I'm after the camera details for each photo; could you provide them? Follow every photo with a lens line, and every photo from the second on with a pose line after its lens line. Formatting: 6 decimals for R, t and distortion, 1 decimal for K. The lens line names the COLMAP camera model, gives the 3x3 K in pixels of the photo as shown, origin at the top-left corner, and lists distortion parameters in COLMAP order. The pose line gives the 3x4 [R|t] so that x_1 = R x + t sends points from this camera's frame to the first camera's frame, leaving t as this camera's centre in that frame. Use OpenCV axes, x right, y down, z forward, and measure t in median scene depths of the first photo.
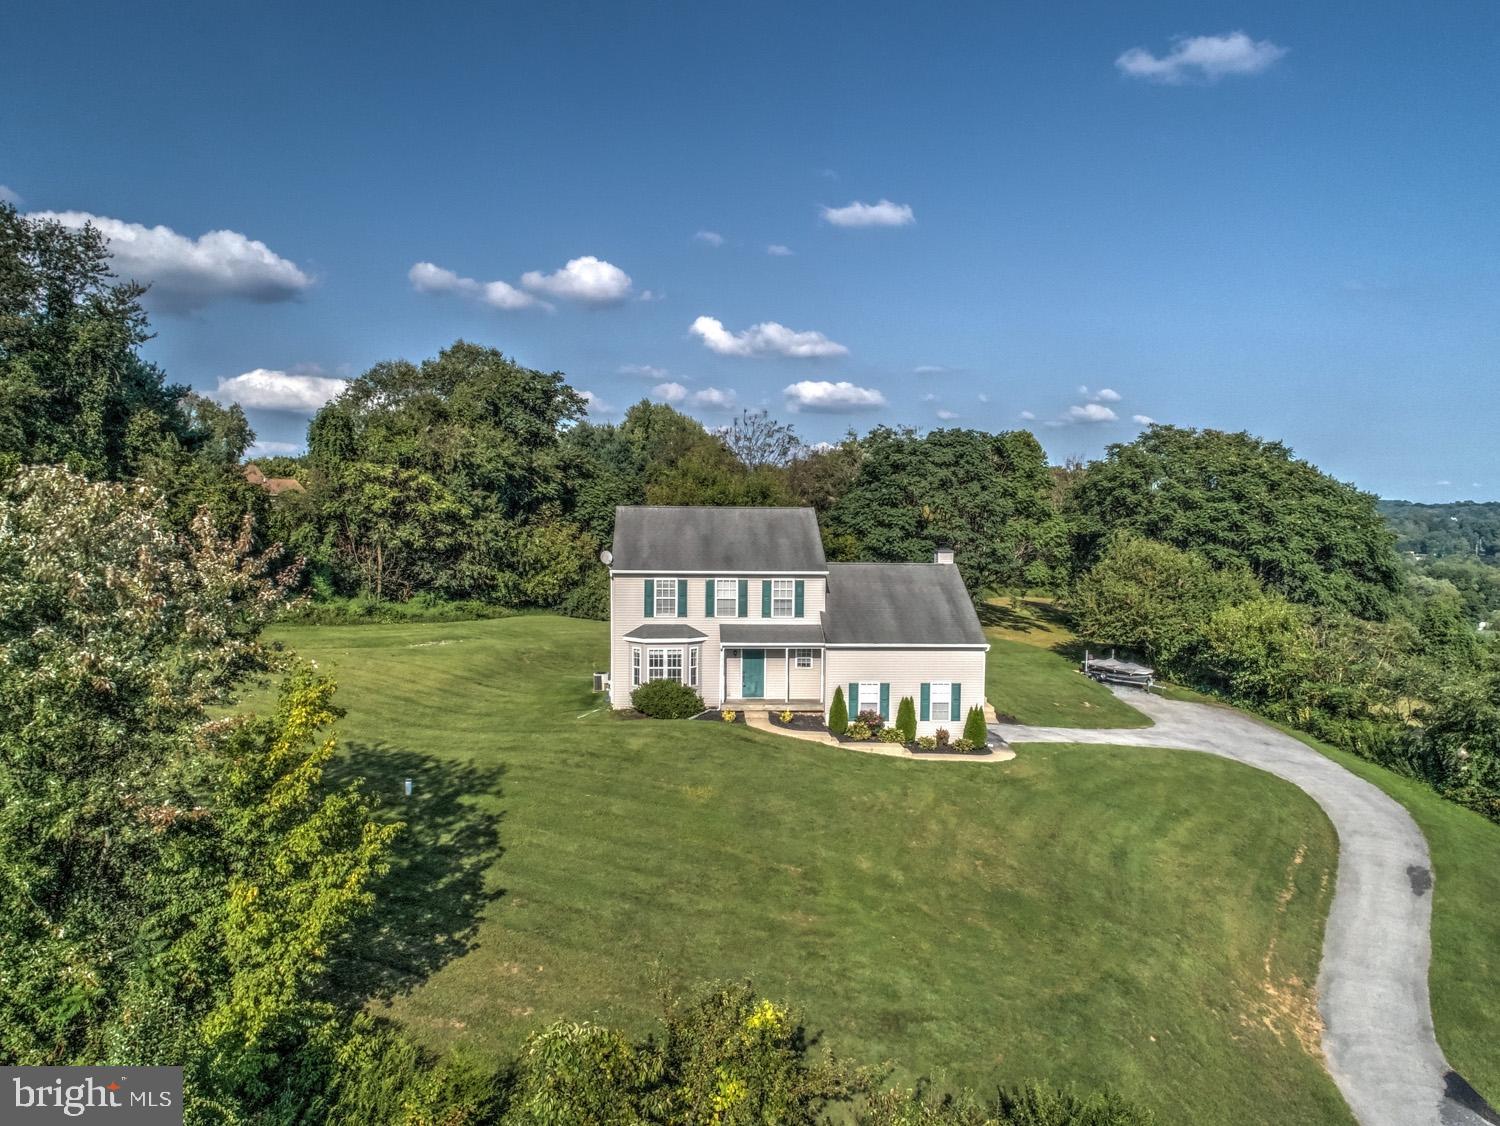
lens RADIAL K [[1127.1, 0, 747.5], [0, 1127.1, 568.3], [0, 0, 1]] dist [-0.001602, -0.004529]
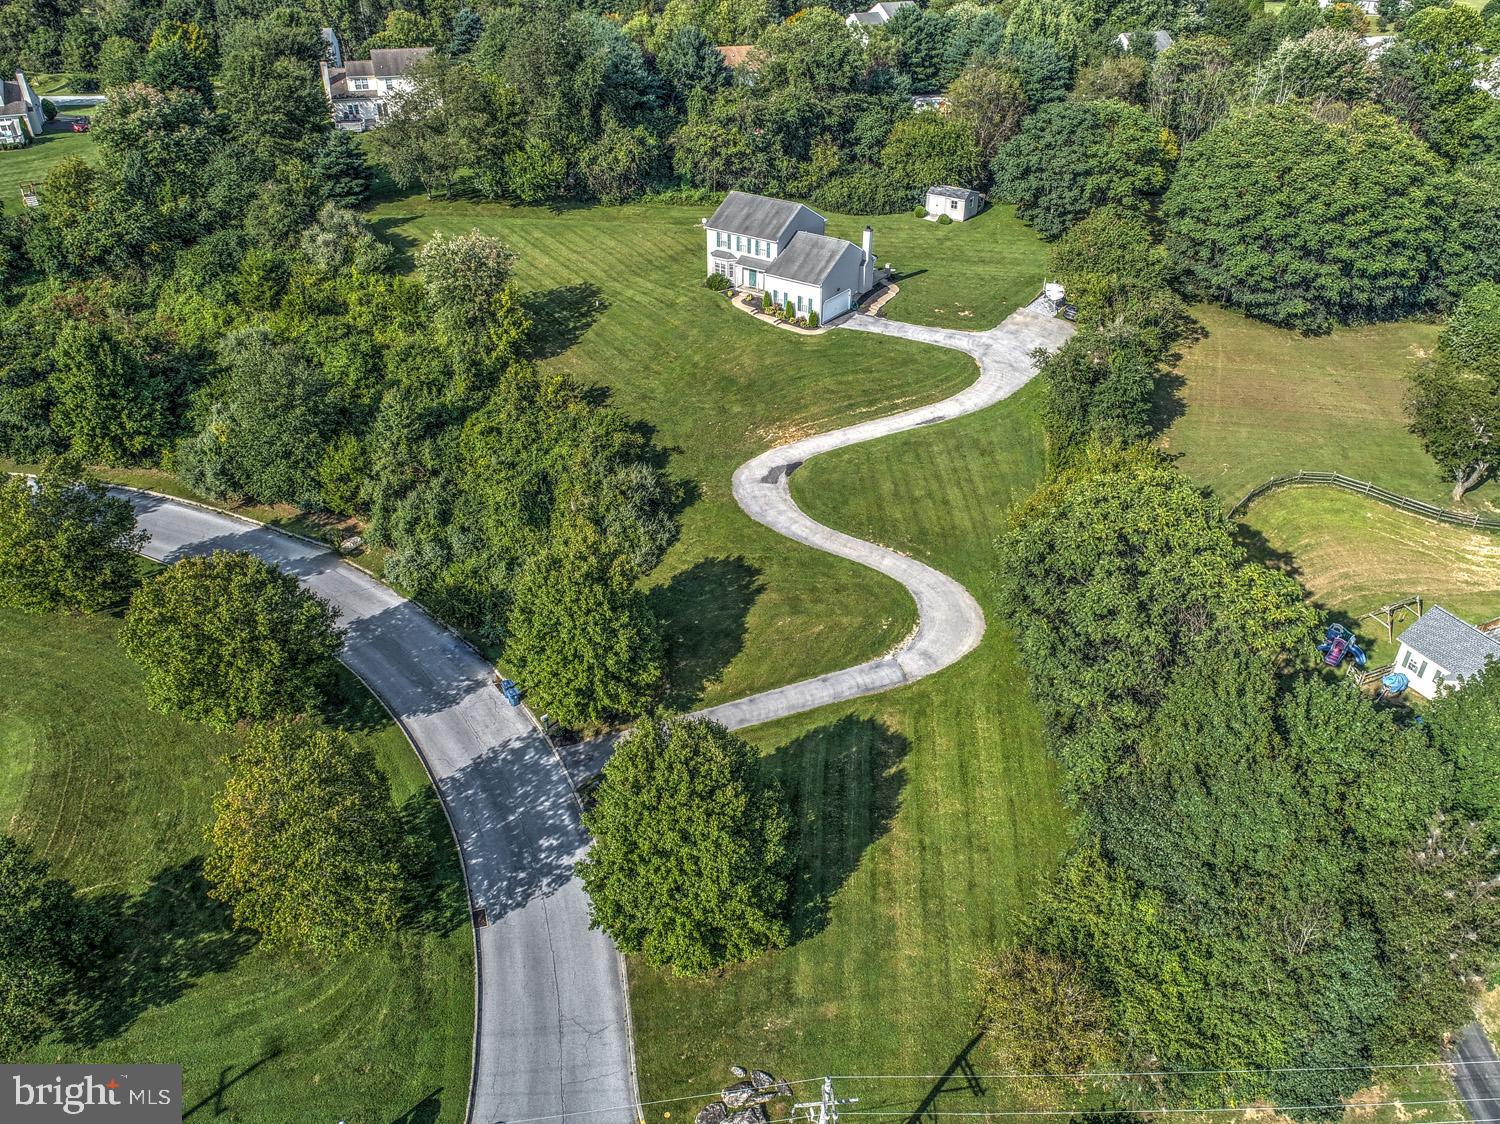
lens RADIAL K [[1127.1, 0, 747.5], [0, 1127.1, 567.3], [0, 0, 1]] dist [-0.001602, -0.004529]
pose [[0.774651, 0.337570, -0.534754, 1.543205], [-0.027012, 0.862501, 0.505334, -0.610399], [0.631811, -0.377012, 0.677256, -0.930382]]
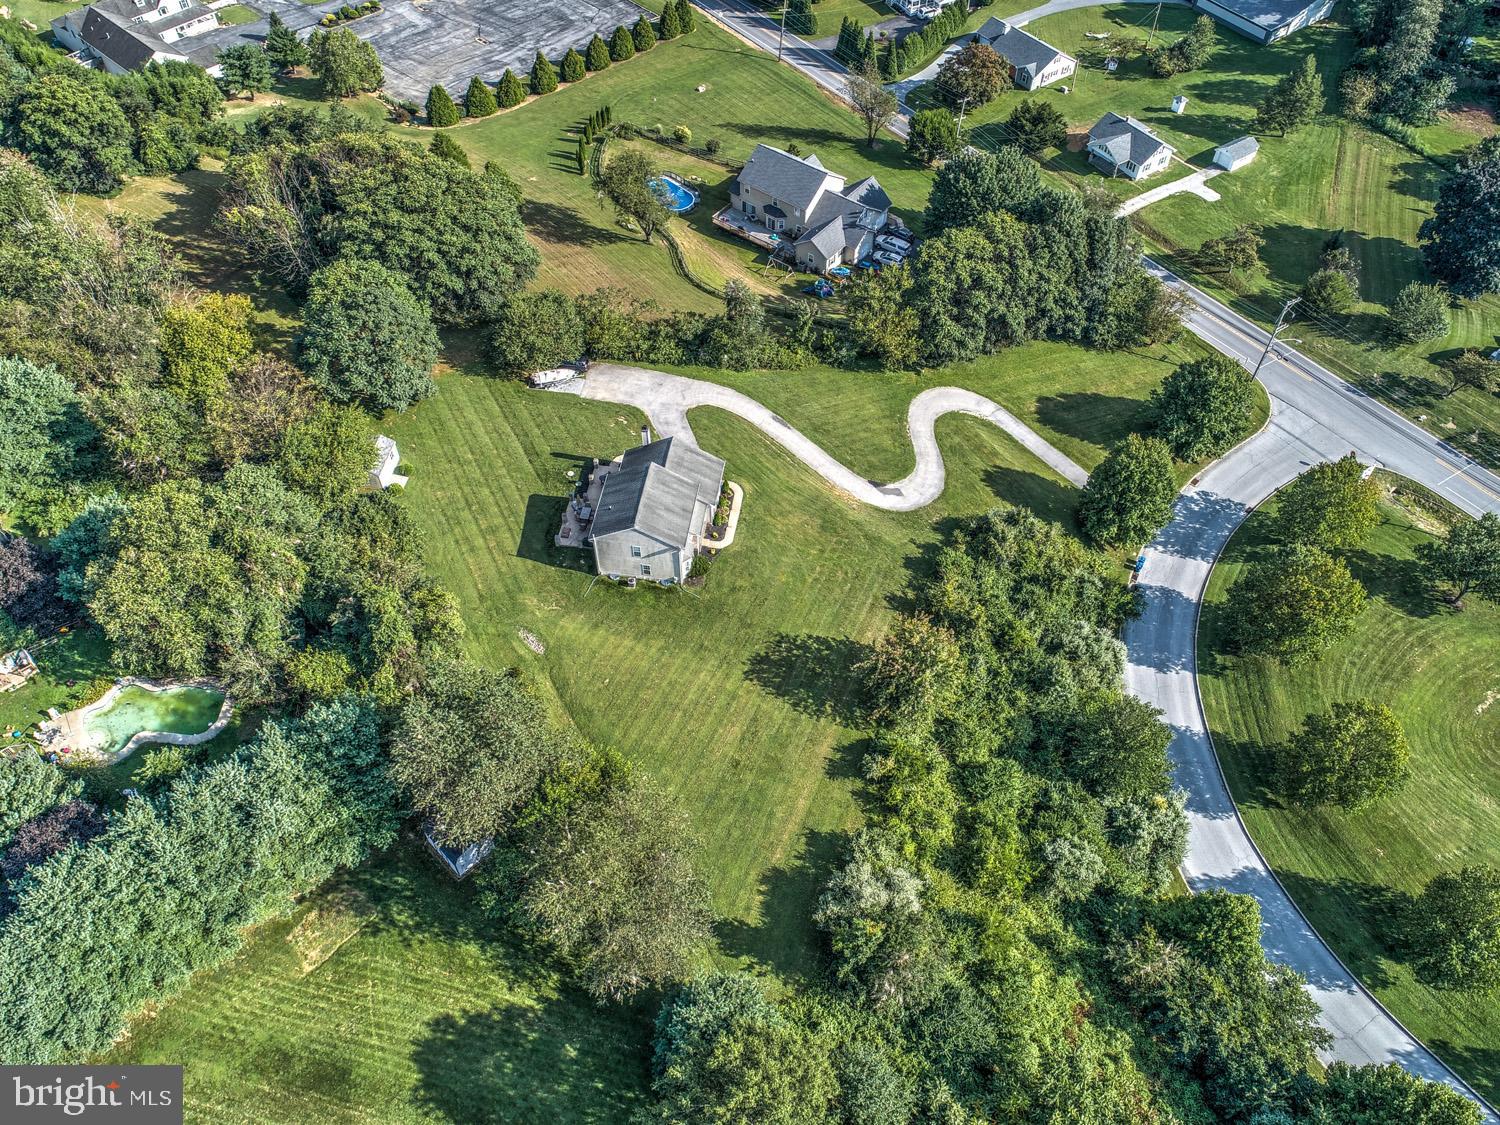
lens RADIAL K [[1127.1, 0, 747.5], [0, 1127.1, 567.8], [0, 0, 1]] dist [-0.001602, -0.004529]
pose [[0.209222, -0.773617, 0.598116, -1.547869], [0.048239, 0.619074, 0.783850, -1.840845], [-0.976678, -0.135146, 0.166842, 0.447047]]
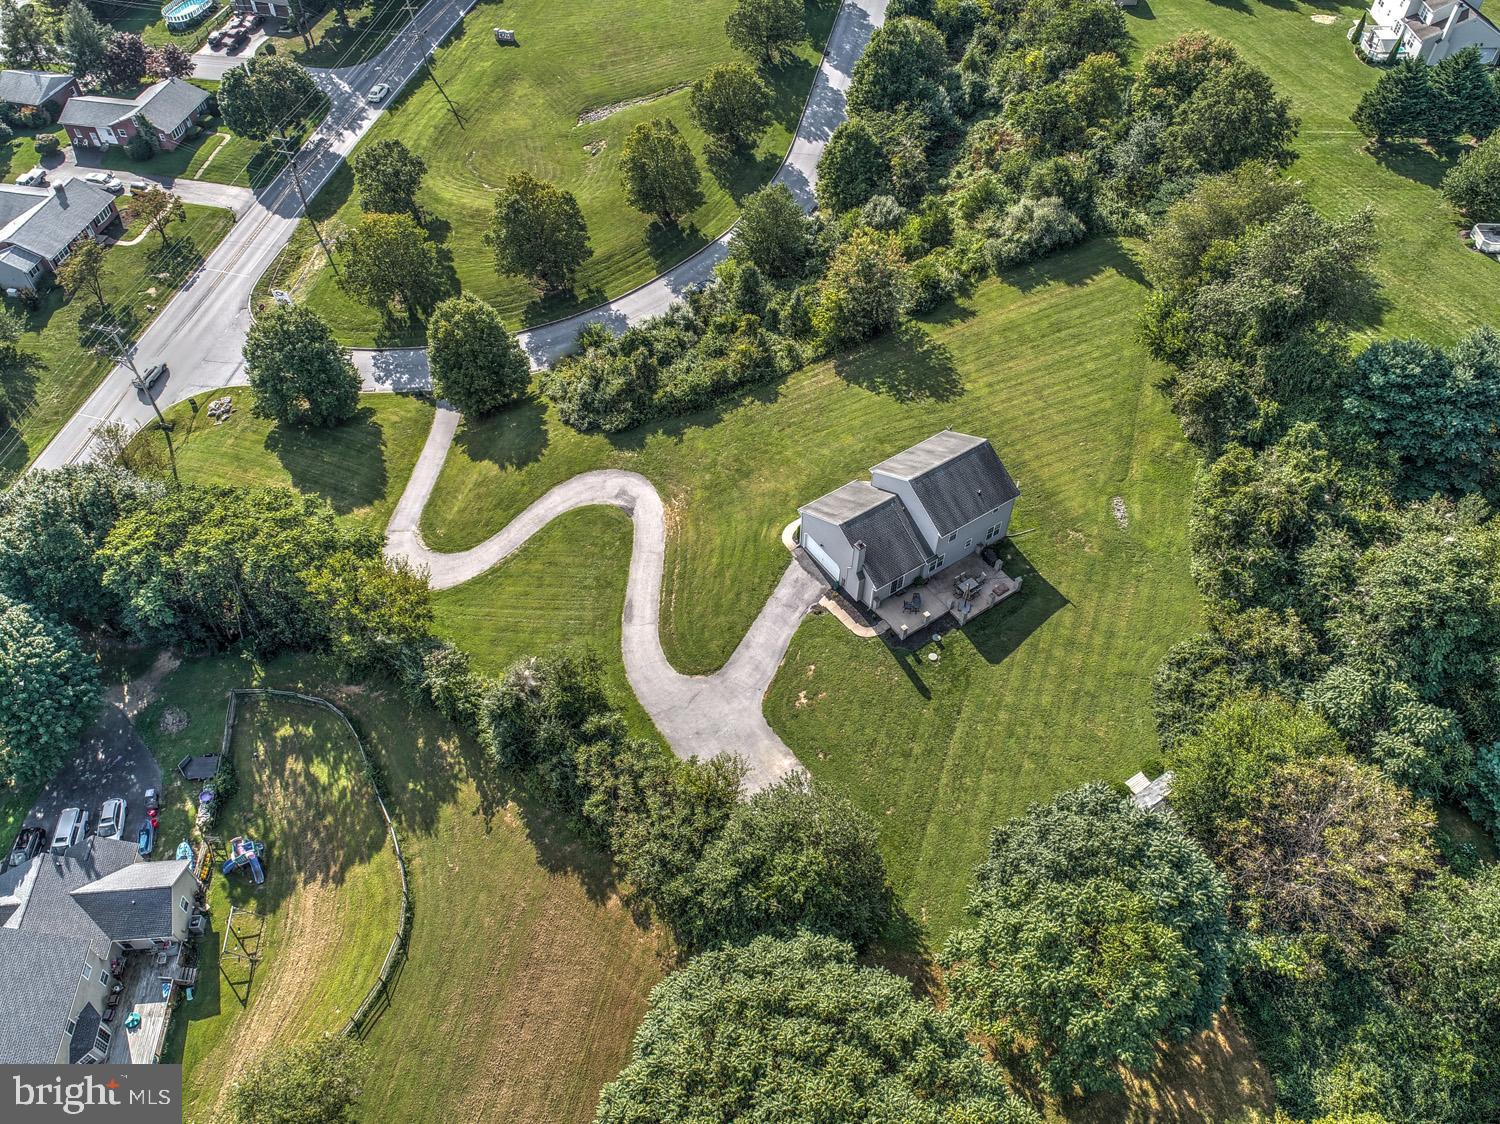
lens RADIAL K [[1134.3, 0, 750.0], [0, 1134.3, 562.0], [0, 0, 1]] dist [-0.006959, 0.003120]
pose [[-0.860832, 0.376119, -0.342788, 1.058025], [-0.039356, 0.622377, 0.781728, -1.542851], [0.507366, 0.686427, -0.520959, 2.109290]]
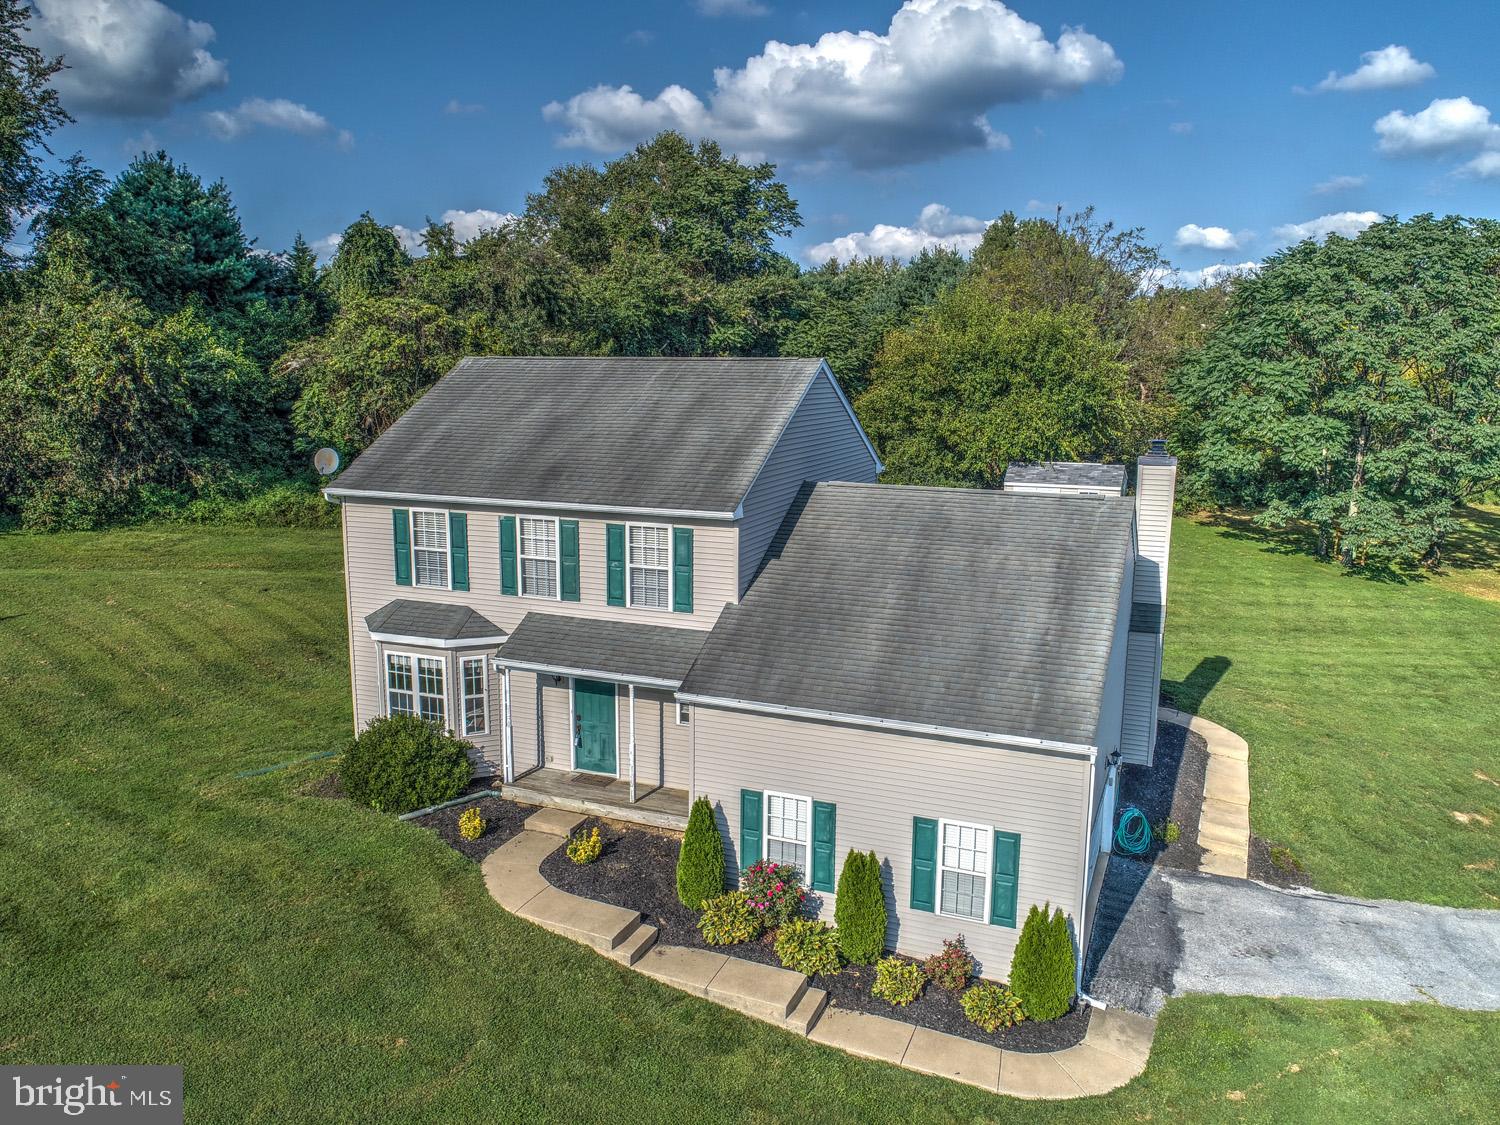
lens RADIAL K [[1127.1, 0, 747.5], [0, 1127.1, 567.8], [0, 0, 1]] dist [-0.001602, -0.004529]
pose [[0.896864, 0.076258, -0.435682, 0.258814], [-0.020926, 0.991238, 0.130421, -0.031309], [0.441811, -0.107853, 0.890602, 0.625531]]
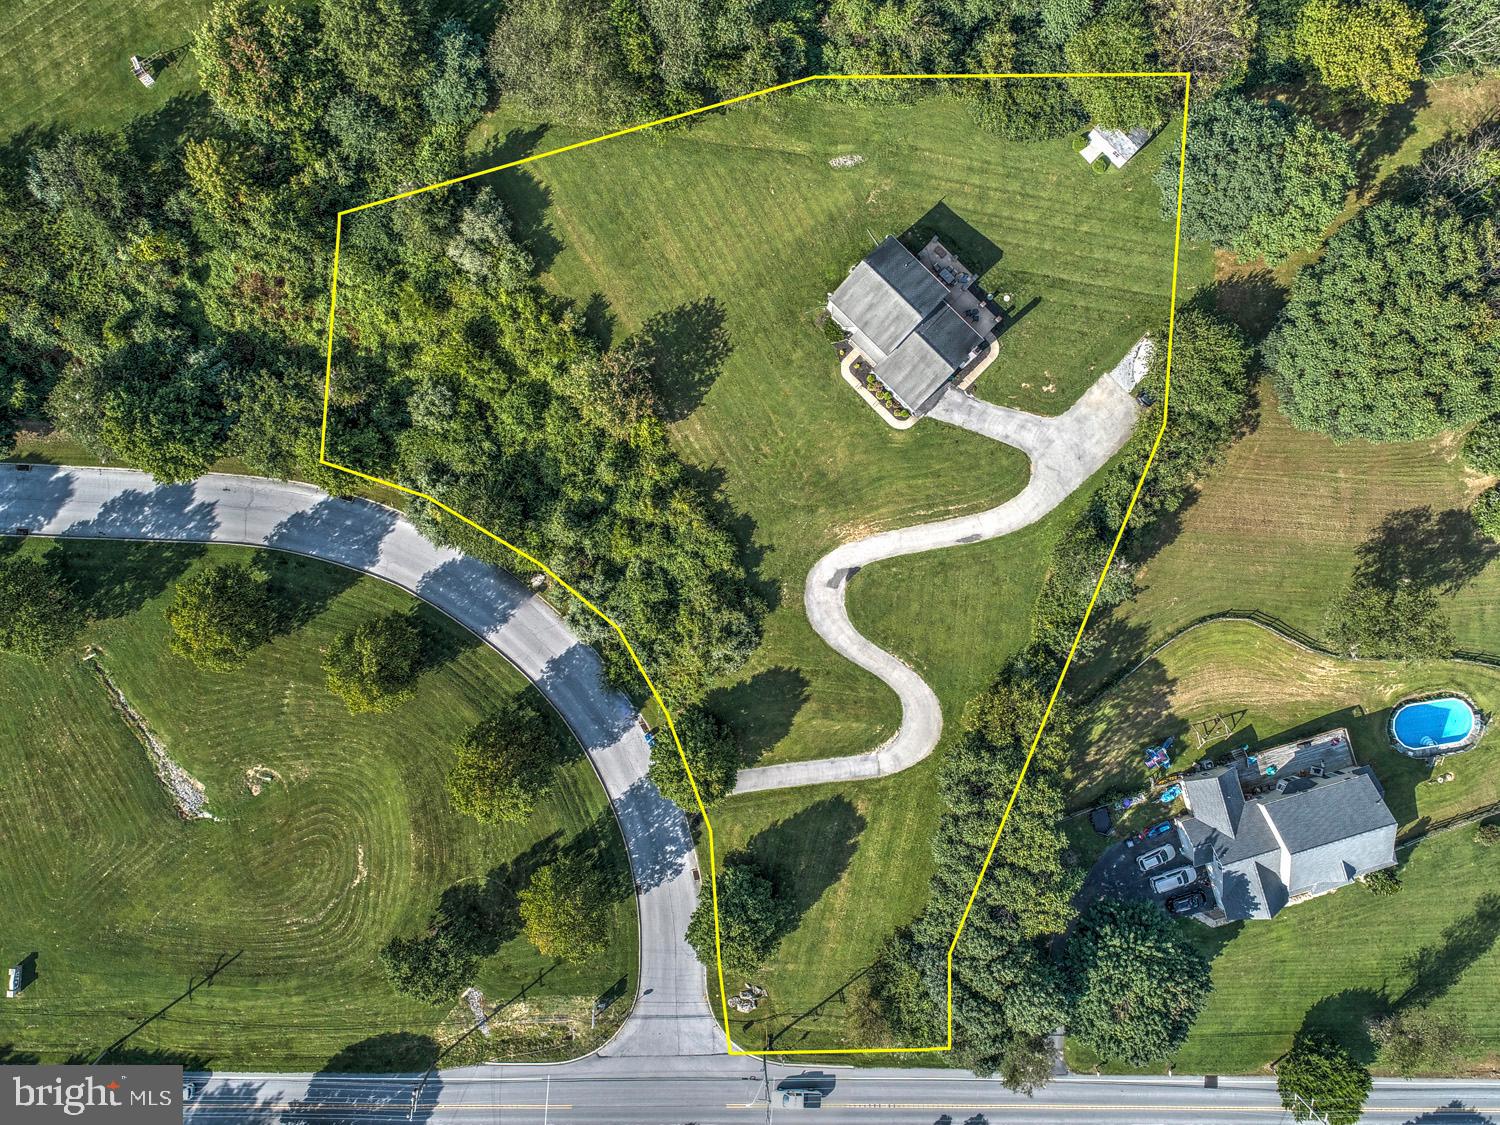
lens RADIAL K [[1127.1, 0, 747.5], [0, 1127.1, 567.8], [0, 0, 1]] dist [-0.001602, -0.004529]
pose [[0.670056, 0.742294, 0.004855, 0.205006], [-0.048605, 0.037347, 0.998120, -2.569940], [0.740717, -0.669032, 0.061104, 0.267158]]
